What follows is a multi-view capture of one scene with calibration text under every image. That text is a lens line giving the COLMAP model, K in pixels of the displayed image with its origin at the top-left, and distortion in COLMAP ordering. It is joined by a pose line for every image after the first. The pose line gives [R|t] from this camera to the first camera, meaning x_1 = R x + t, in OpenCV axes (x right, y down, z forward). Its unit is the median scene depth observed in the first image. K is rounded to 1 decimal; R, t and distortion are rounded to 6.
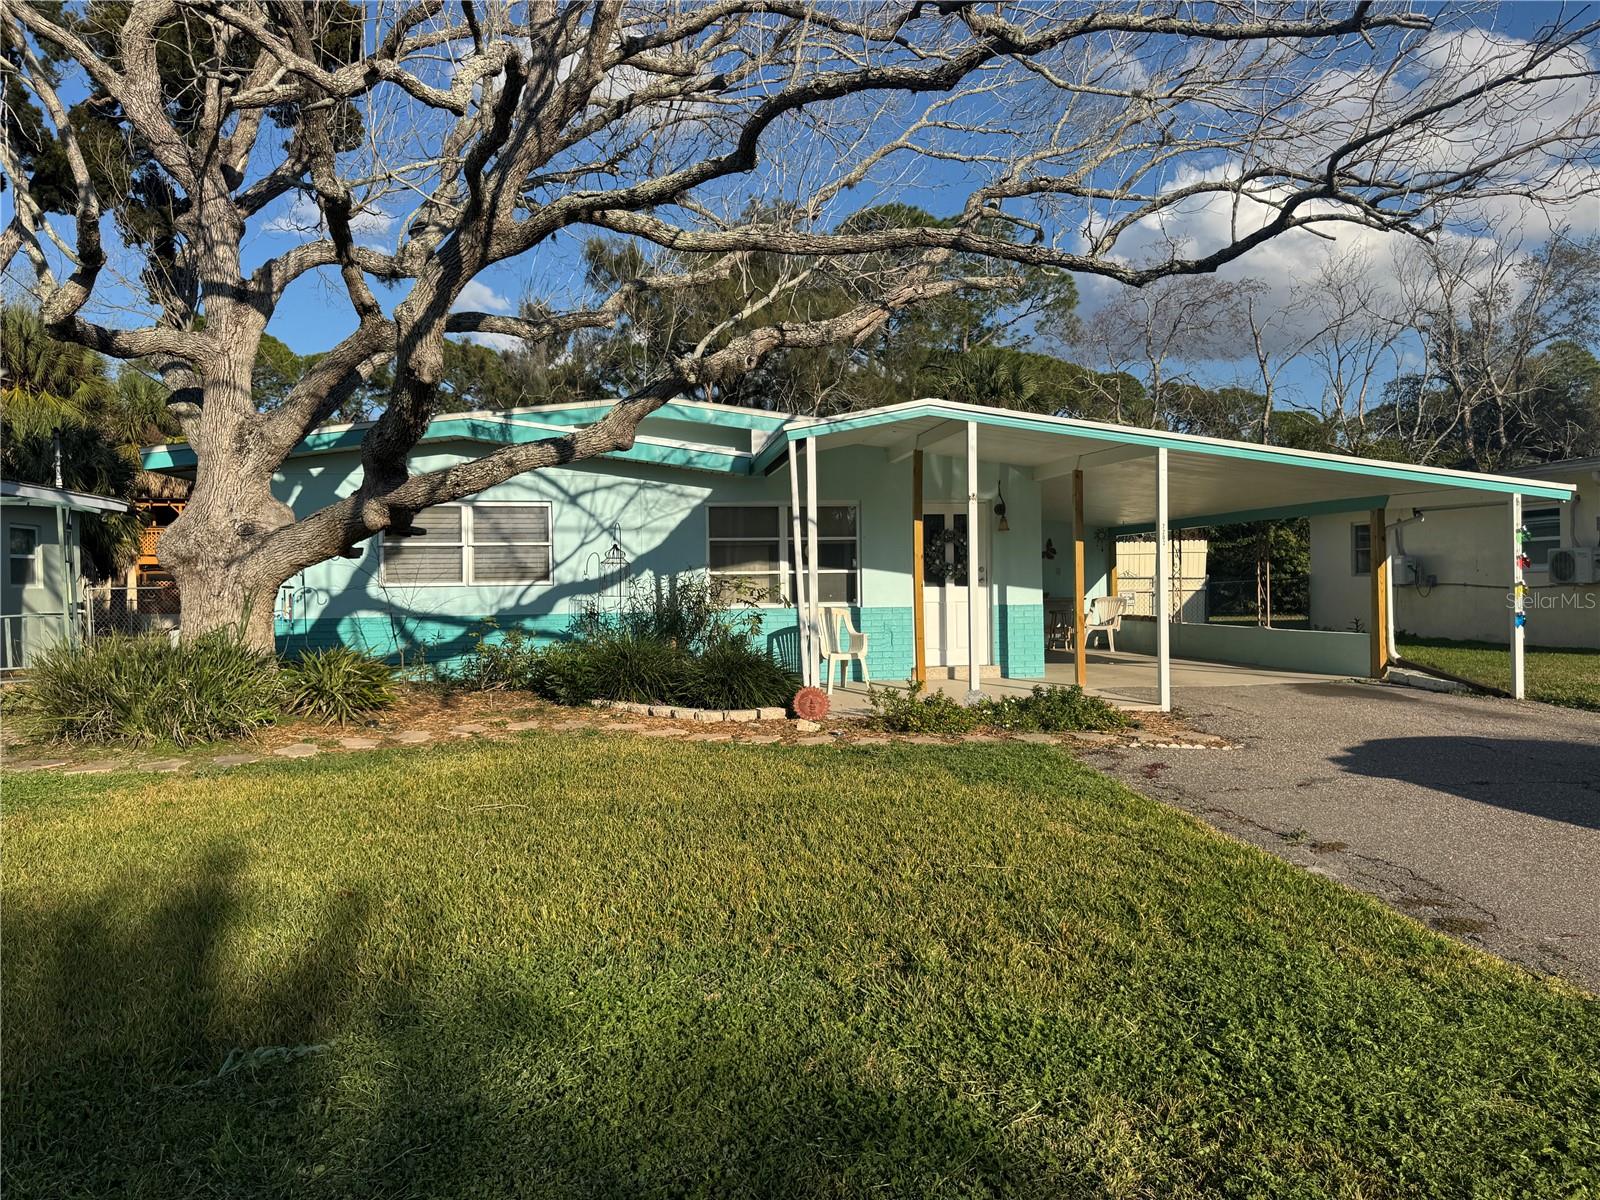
lens RADIAL K [[1111.3, 0, 800.0], [0, 1111.3, 600.0], [0, 0, 1]] dist [0.002677, -0.002327]
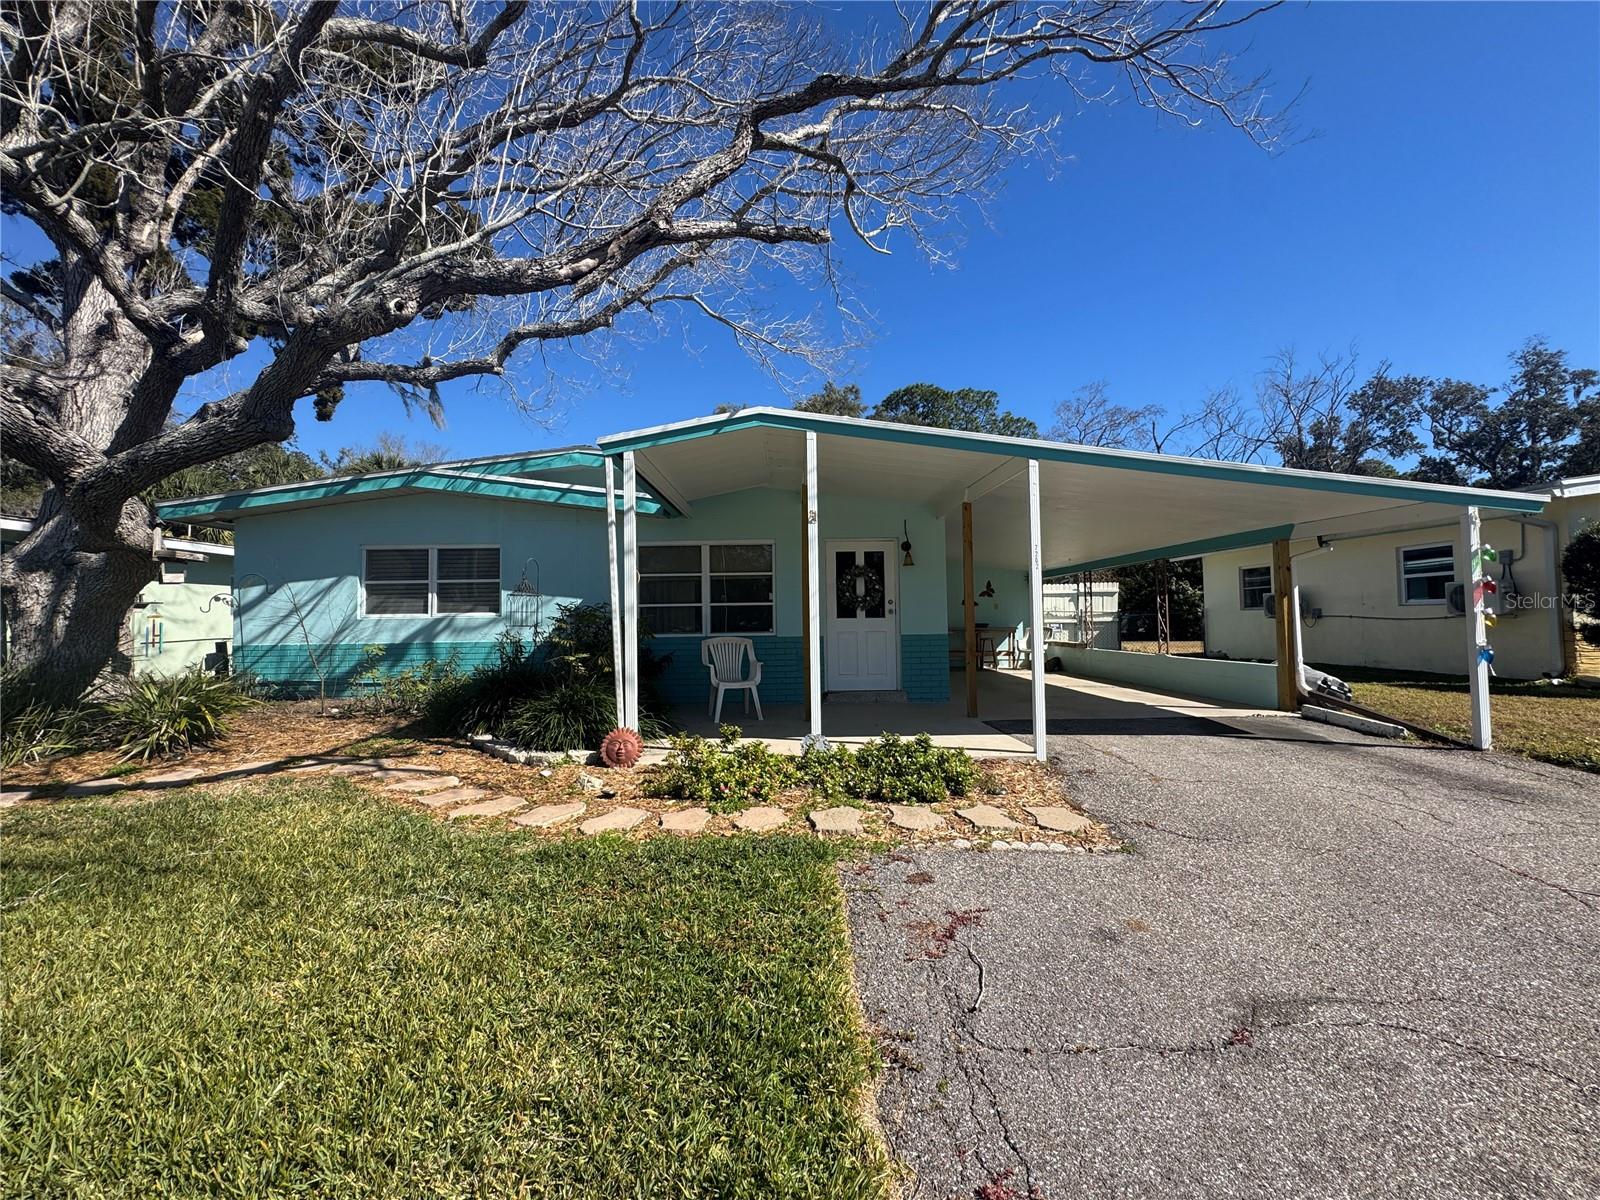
lens RADIAL K [[638.1, 0, 799.5], [0, 638.1, 602.1], [0, 0, 1]] dist [-0.004466, 0.000430]
pose [[0.991570, -0.006761, -0.129393, 0.158175], [0.001306, 0.999108, -0.042199, -0.000994], [0.129563, 0.041675, 0.990695, 0.369847]]
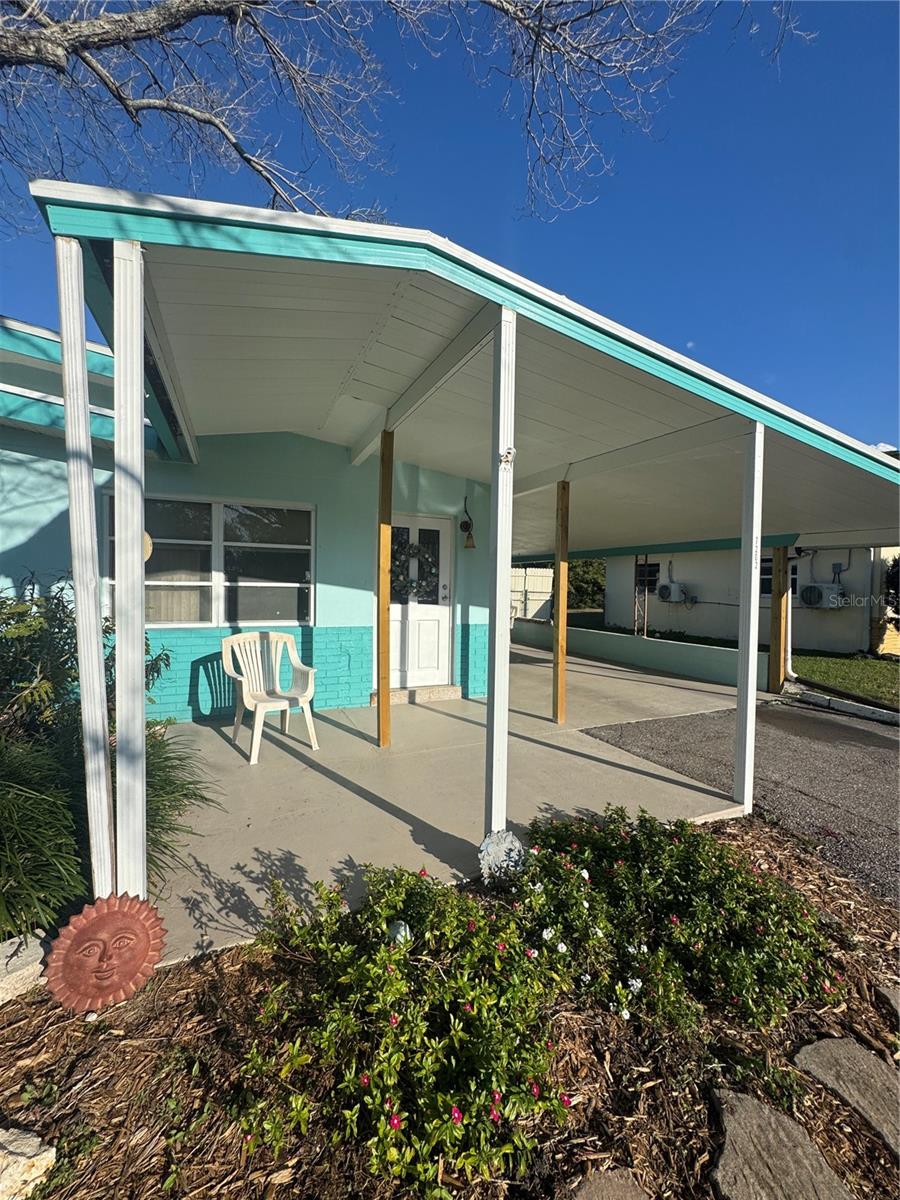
lens RADIAL K [[486.6, 0, 449.0], [0, 486.6, 603.3], [0, 0, 1]] dist [-0.002181, 0.000147]
pose [[0.963681, 0.022160, 0.266134, 0.054215], [-0.028252, 0.999419, 0.019085, -0.021977], [-0.265556, -0.025910, 0.963747, 0.592166]]
